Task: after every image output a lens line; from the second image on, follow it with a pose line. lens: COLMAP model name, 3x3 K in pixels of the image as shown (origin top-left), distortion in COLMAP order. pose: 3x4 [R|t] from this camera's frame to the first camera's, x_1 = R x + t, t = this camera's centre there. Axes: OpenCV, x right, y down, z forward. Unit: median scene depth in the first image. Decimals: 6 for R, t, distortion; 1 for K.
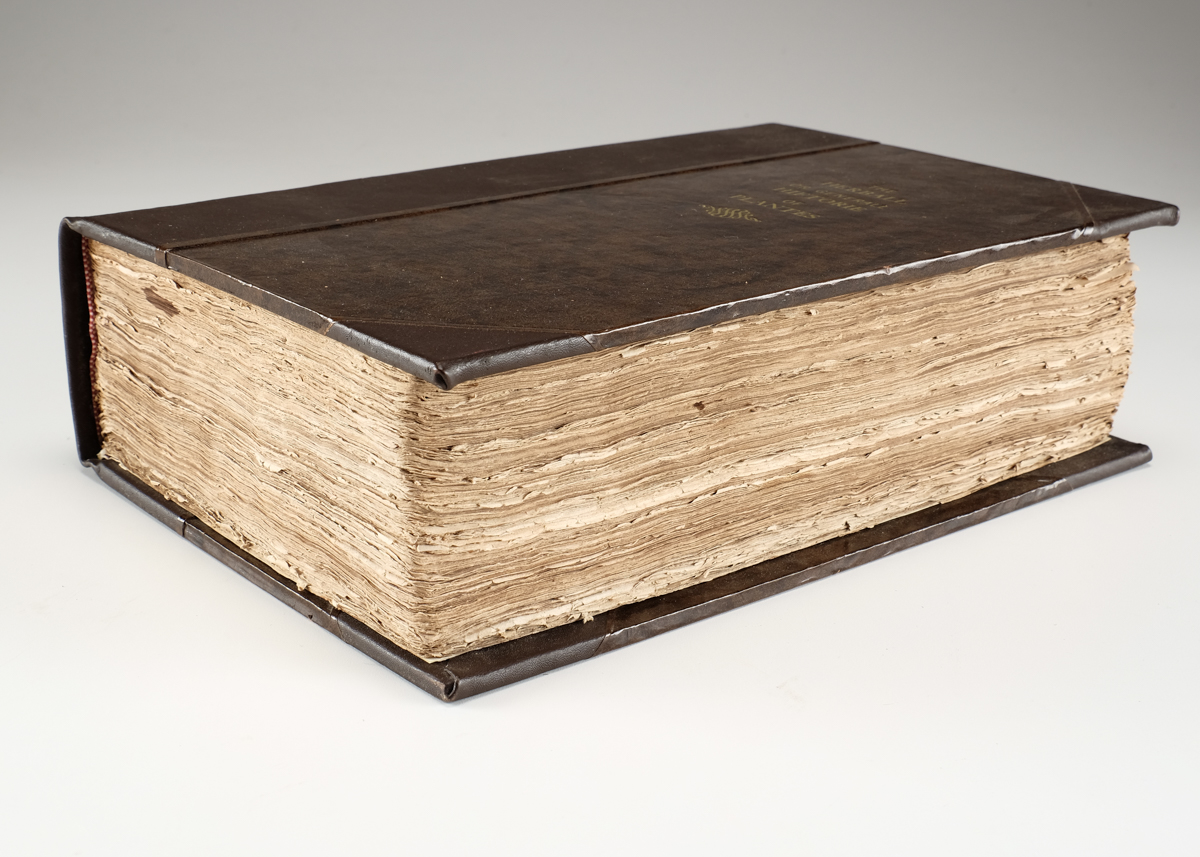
lens RADIAL K [[1923.1, 0, 573.9], [0, 1923.1, 441.6], [0, 0, 1]] dist [-0.039954, -0.014132]
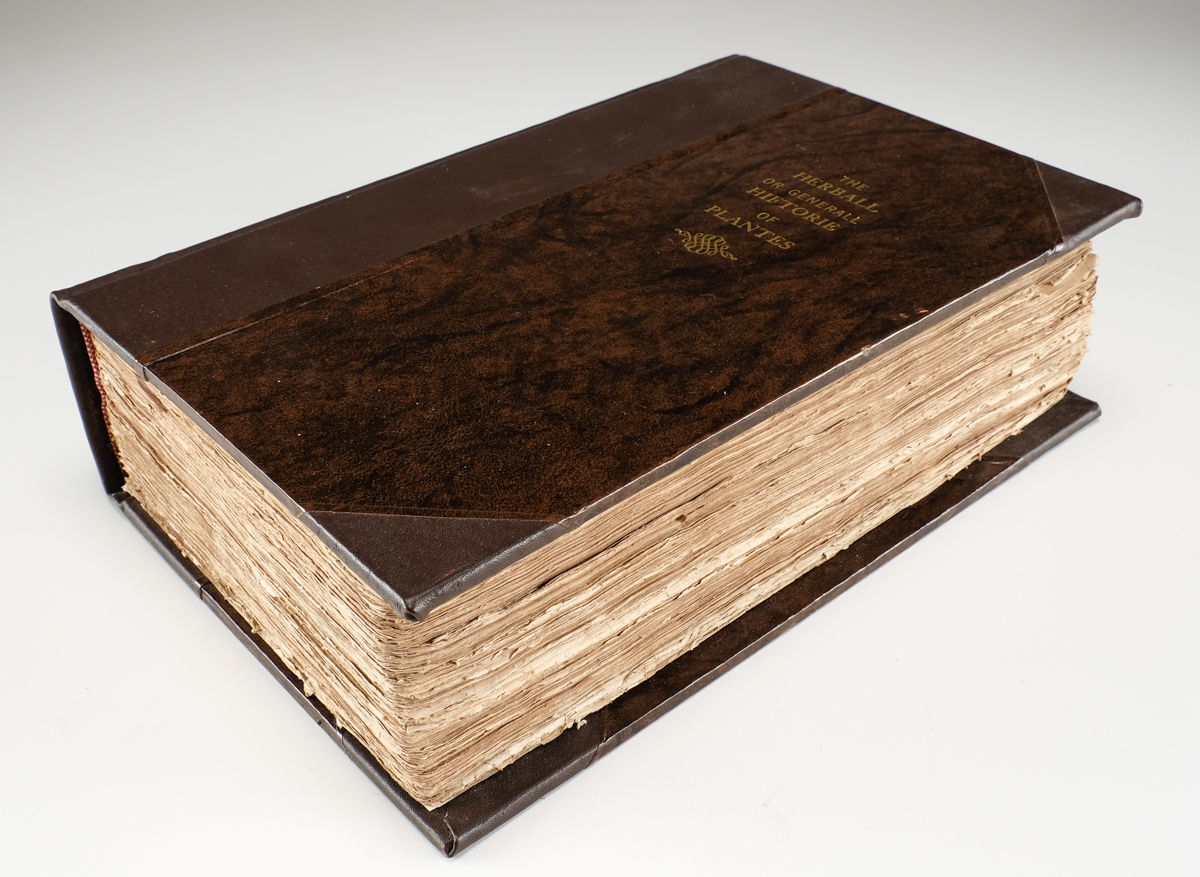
lens RADIAL K [[1410.2, 0, 605.0], [0, 1410.2, 388.2], [0, 0, 1]] dist [-0.046773, -0.021298]
pose [[0.998918, -0.046443, -0.002230, 0.028691], [0.045444, 0.965038, 0.258140, -0.265955], [-0.009837, -0.257962, 0.966105, 0.288019]]
